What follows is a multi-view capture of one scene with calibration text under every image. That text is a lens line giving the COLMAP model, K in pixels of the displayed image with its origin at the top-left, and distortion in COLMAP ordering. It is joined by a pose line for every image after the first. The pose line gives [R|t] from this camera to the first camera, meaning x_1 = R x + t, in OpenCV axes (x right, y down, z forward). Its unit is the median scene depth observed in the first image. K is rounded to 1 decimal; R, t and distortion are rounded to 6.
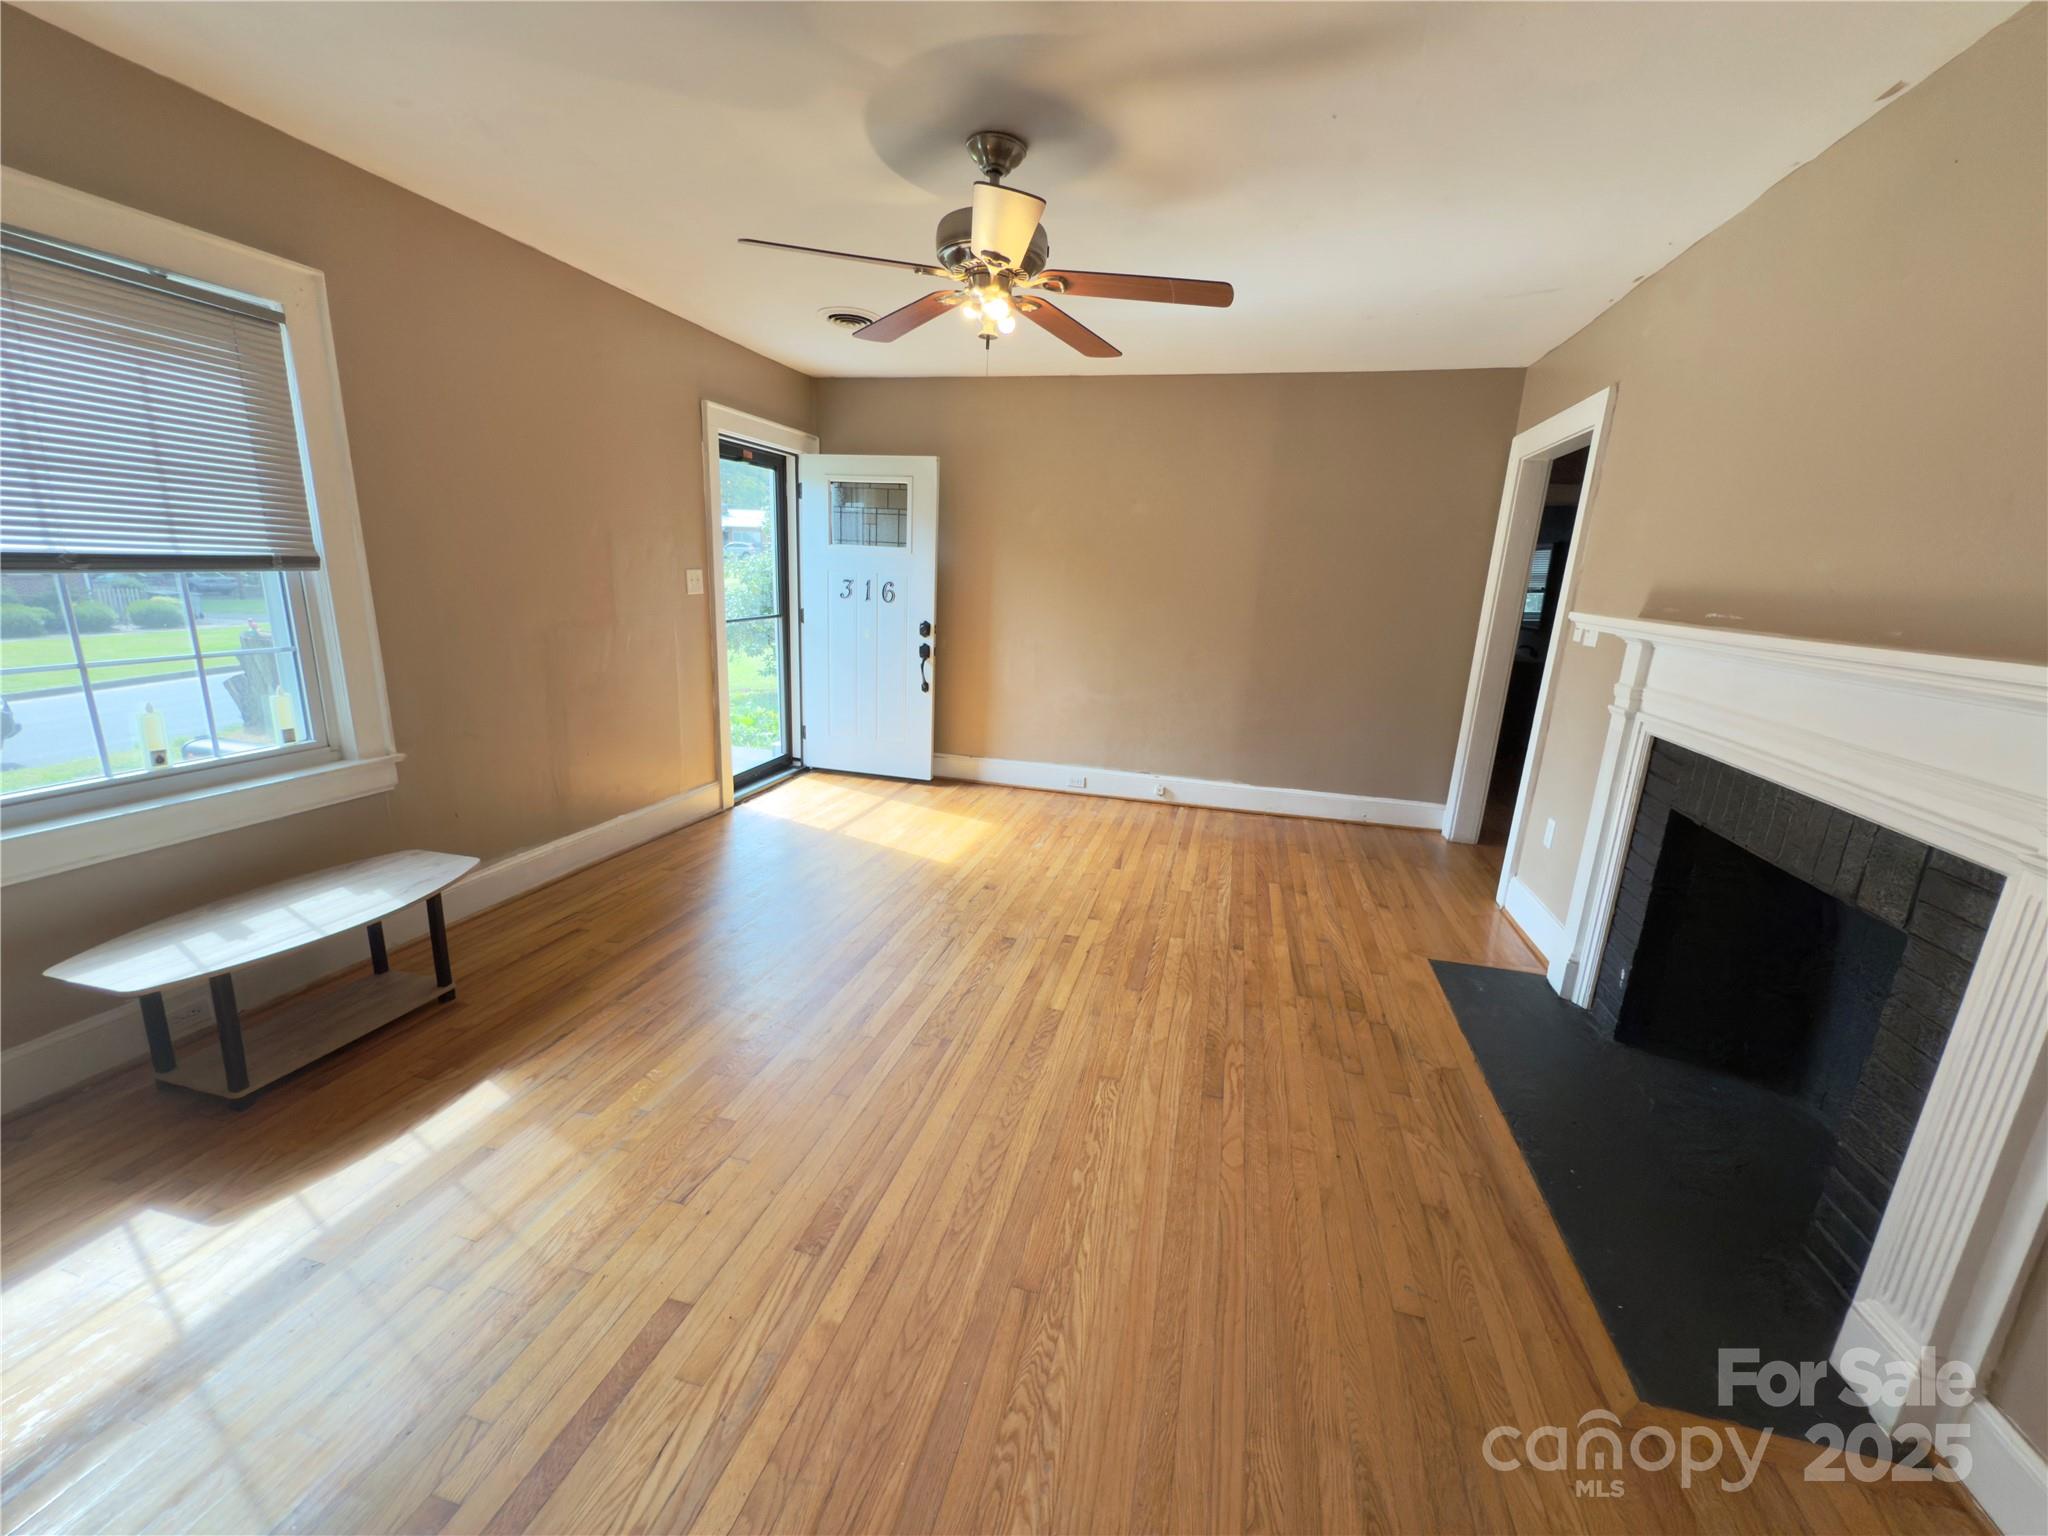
lens RADIAL K [[809.5, 0, 1024.0], [0, 809.5, 768.0], [0, 0, 1]] dist [0.000073, -0.000162]
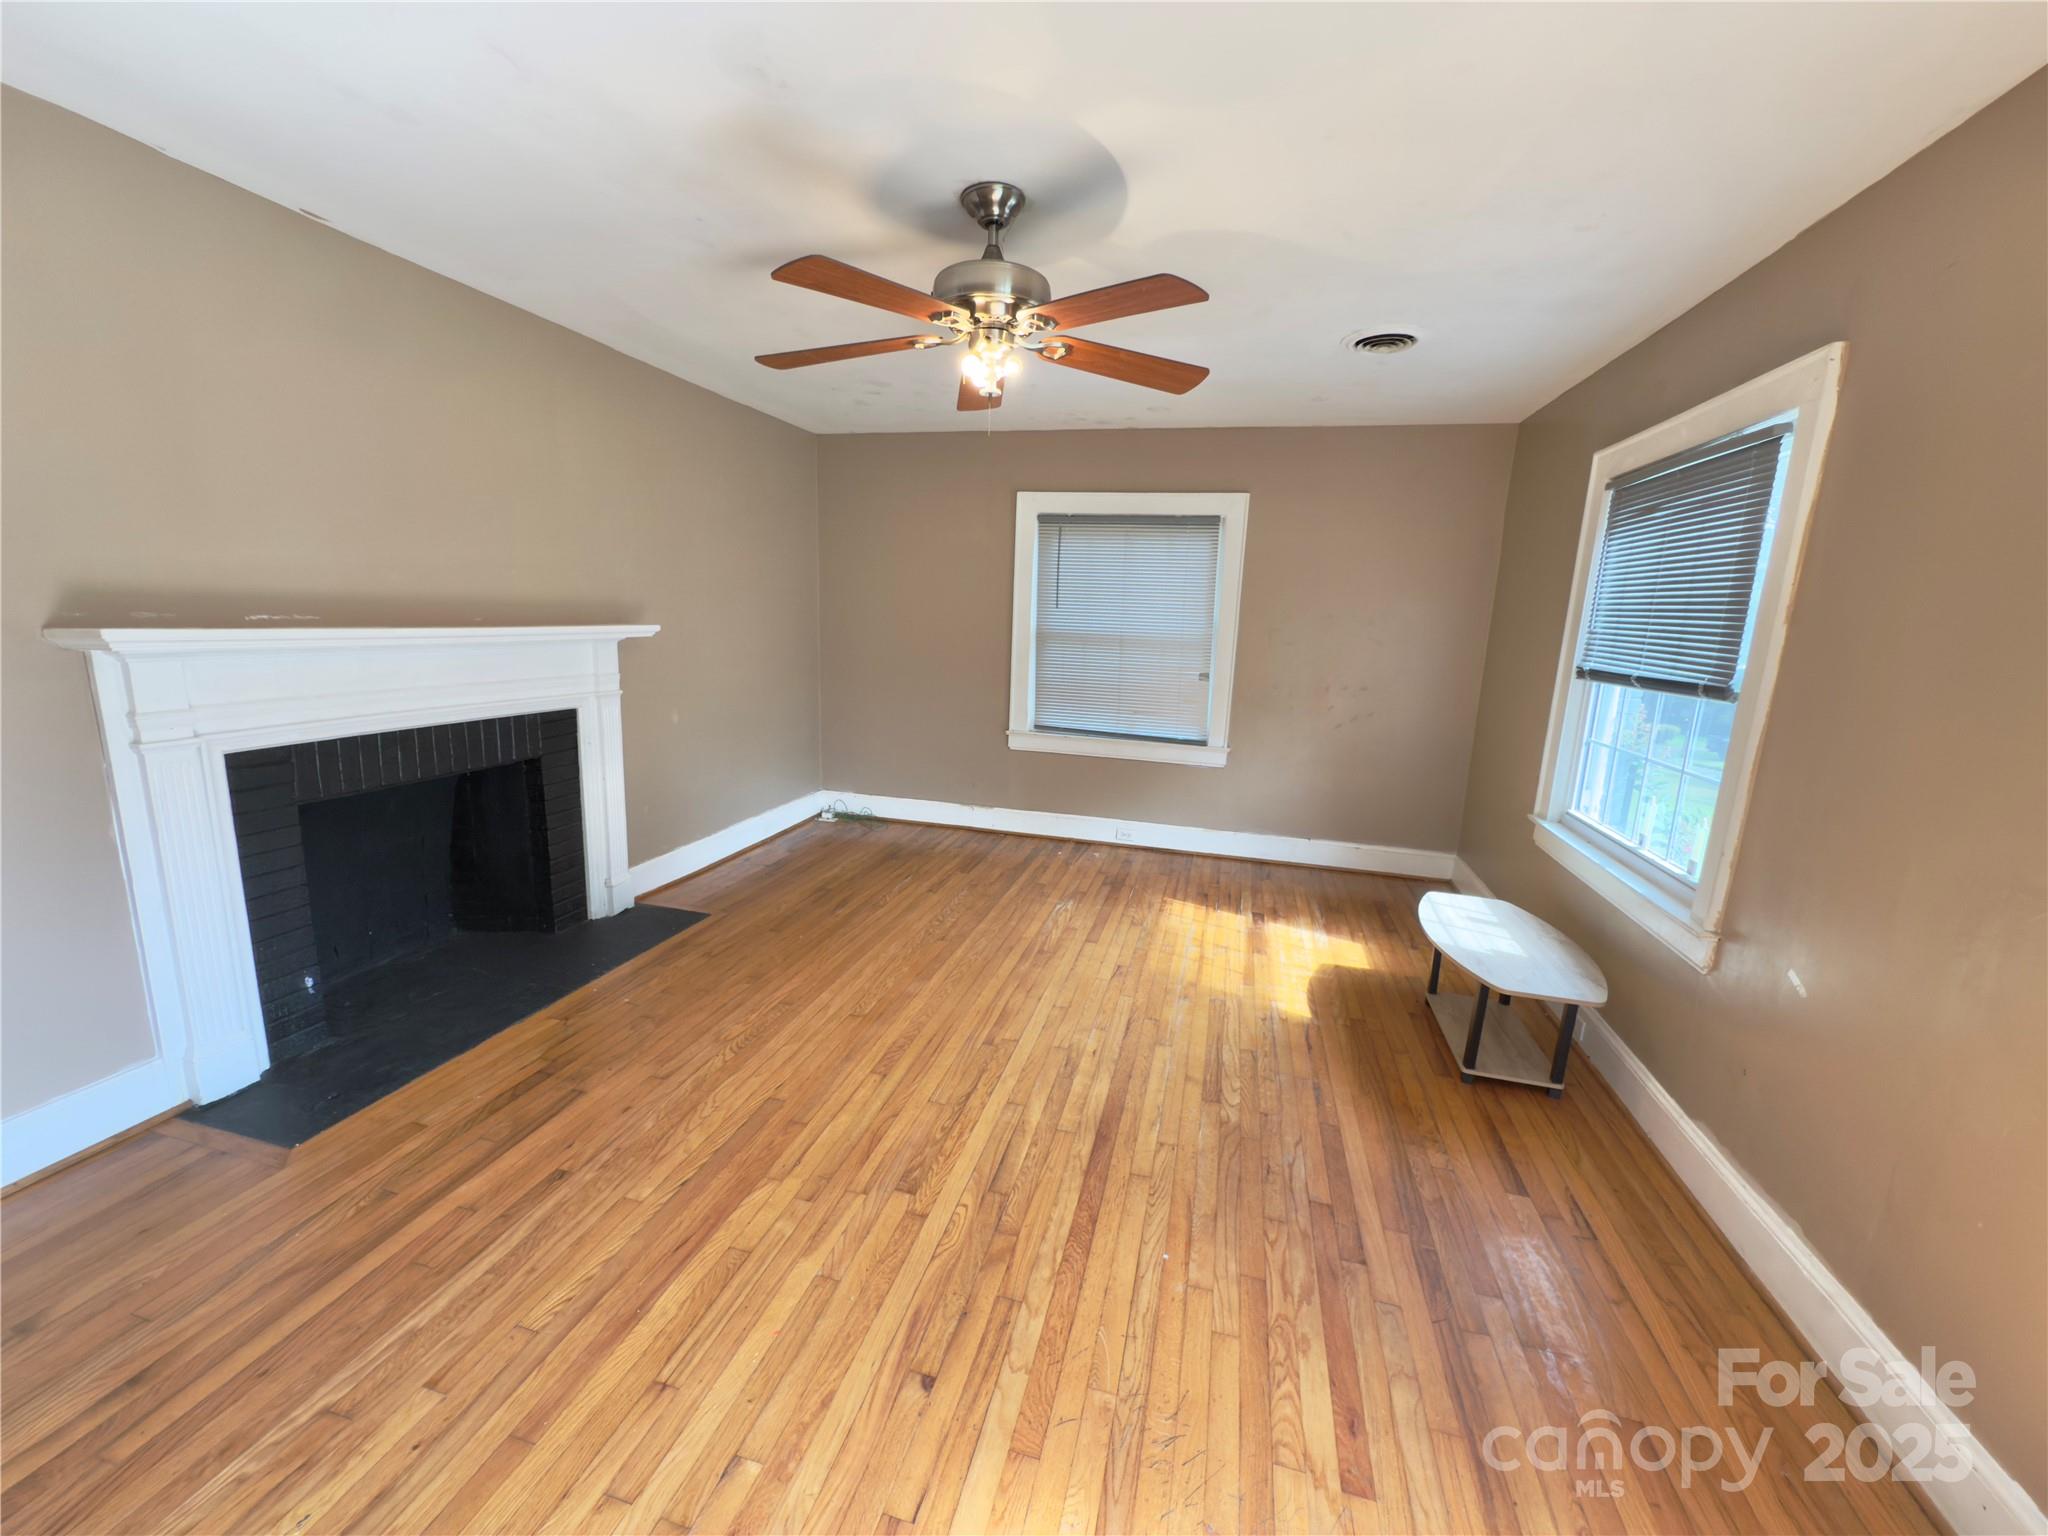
lens RADIAL K [[809.5, 0, 1024.0], [0, 809.5, 768.0], [0, 0, 1]] dist [0.000073, -0.000162]
pose [[-0.996335, -0.083811, -0.017097, -0.091274], [-0.083130, 0.901668, 0.424363, -0.480058], [-0.020150, 0.424229, -0.905331, 1.803487]]
